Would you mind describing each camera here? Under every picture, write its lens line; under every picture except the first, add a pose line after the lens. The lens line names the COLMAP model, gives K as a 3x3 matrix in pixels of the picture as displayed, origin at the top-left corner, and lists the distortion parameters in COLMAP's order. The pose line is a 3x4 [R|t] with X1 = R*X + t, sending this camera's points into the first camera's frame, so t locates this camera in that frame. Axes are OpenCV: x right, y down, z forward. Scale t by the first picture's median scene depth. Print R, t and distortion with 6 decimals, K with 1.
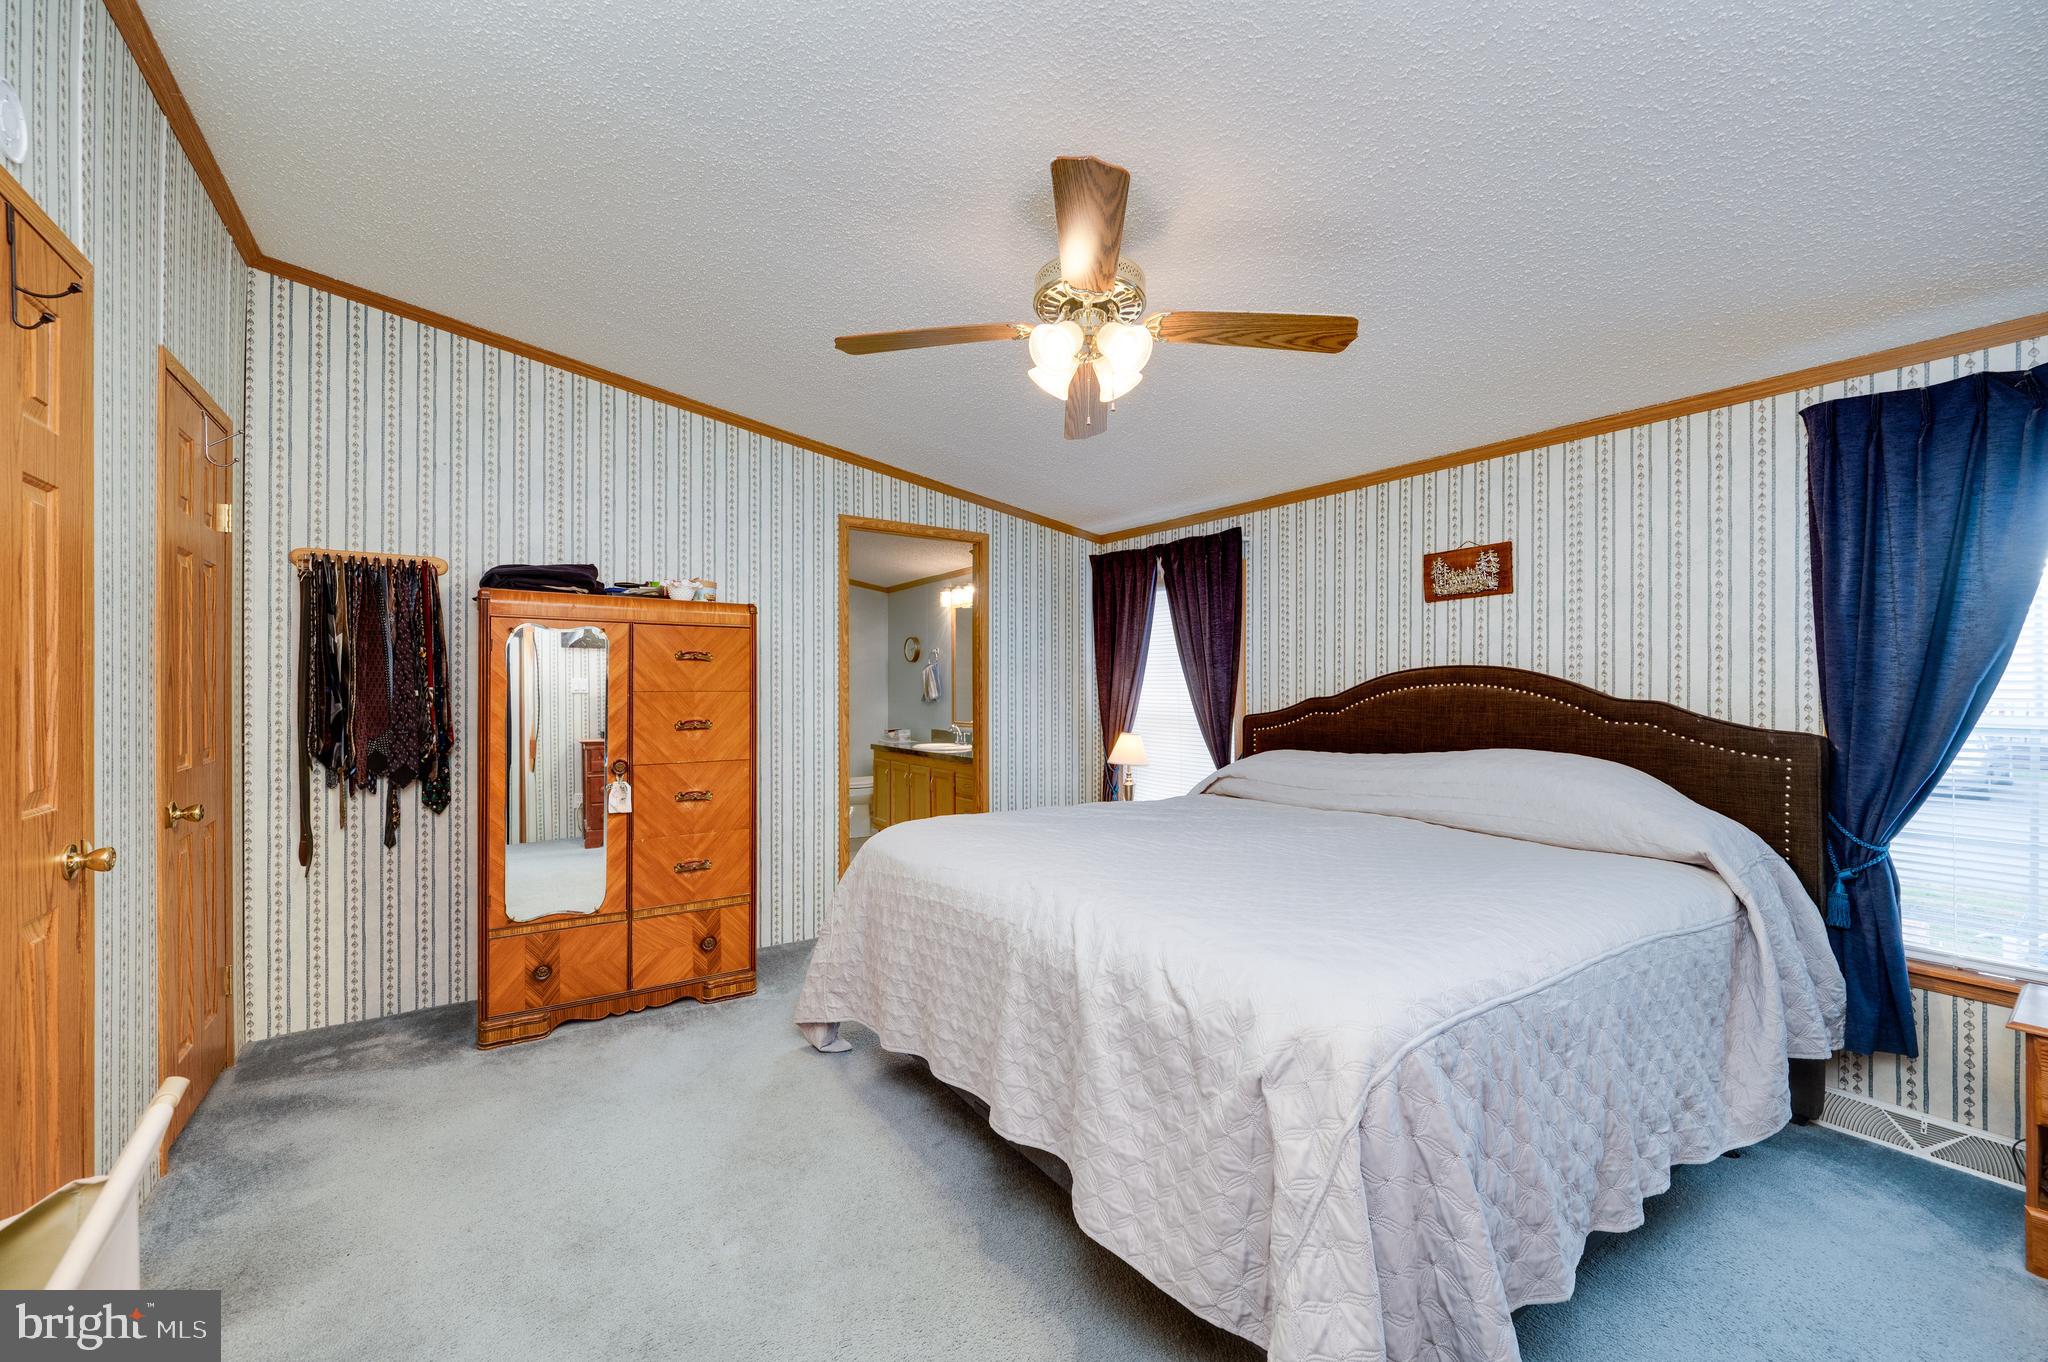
lens RADIAL K [[800.0, 0, 1030.6], [0, 800.0, 688.7], [0, 0, 1]] dist [-0.002105, 0.000059]
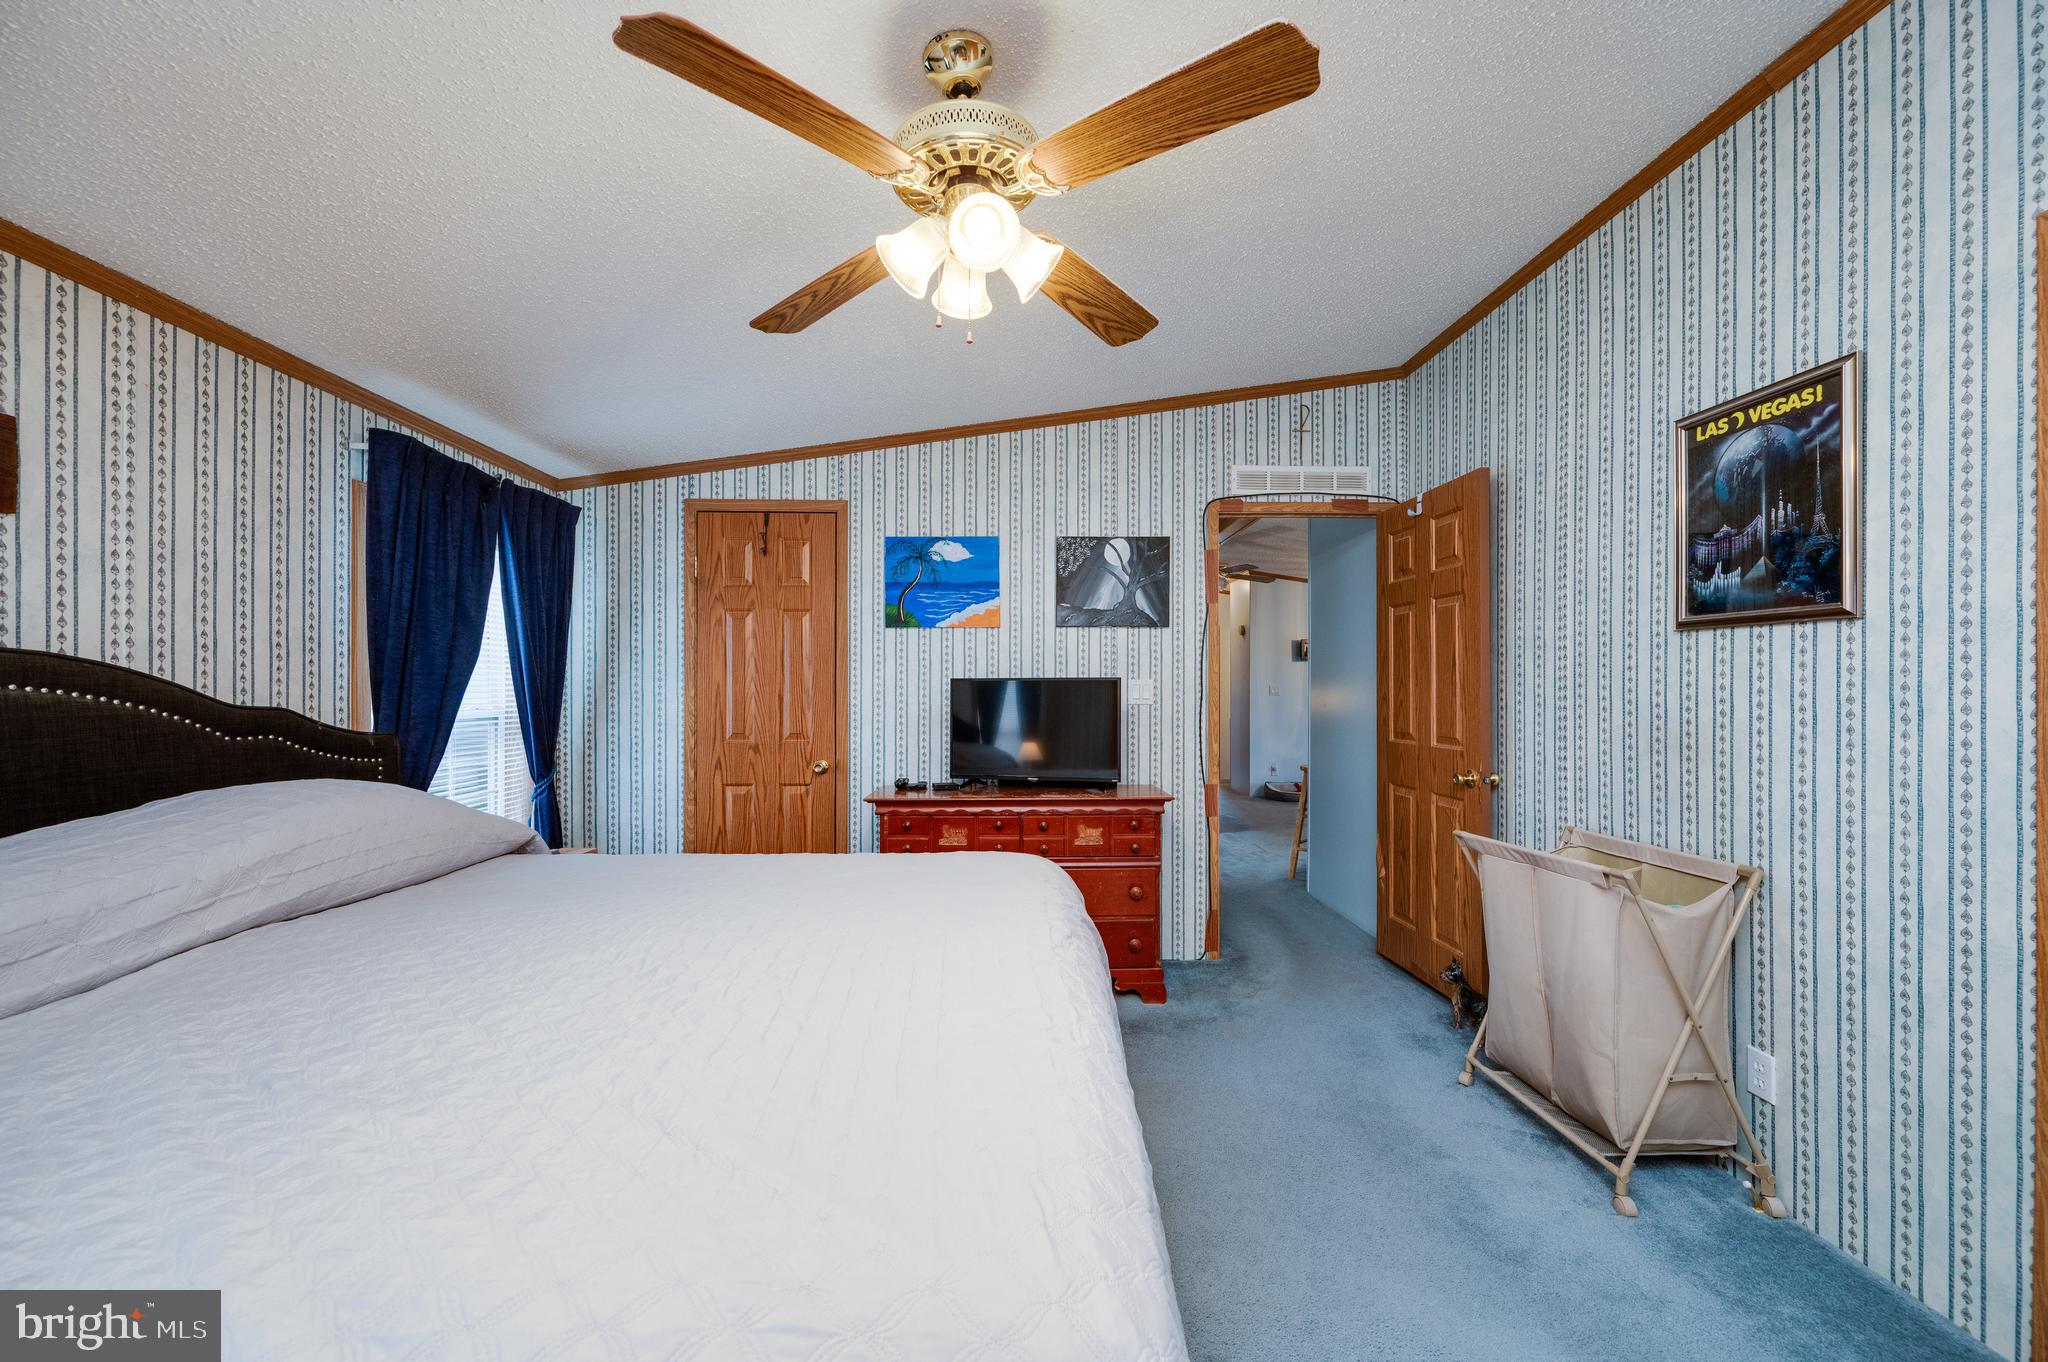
lens RADIAL K [[800.0, 0, 1030.6], [0, 800.0, 688.7], [0, 0, 1]] dist [-0.002105, 0.000059]
pose [[-0.834663, 0.000738, 0.550760, -0.289960], [-0.000057, 0.999999, -0.001427, -0.002159], [-0.550761, -0.001223, -0.834662, 1.186134]]
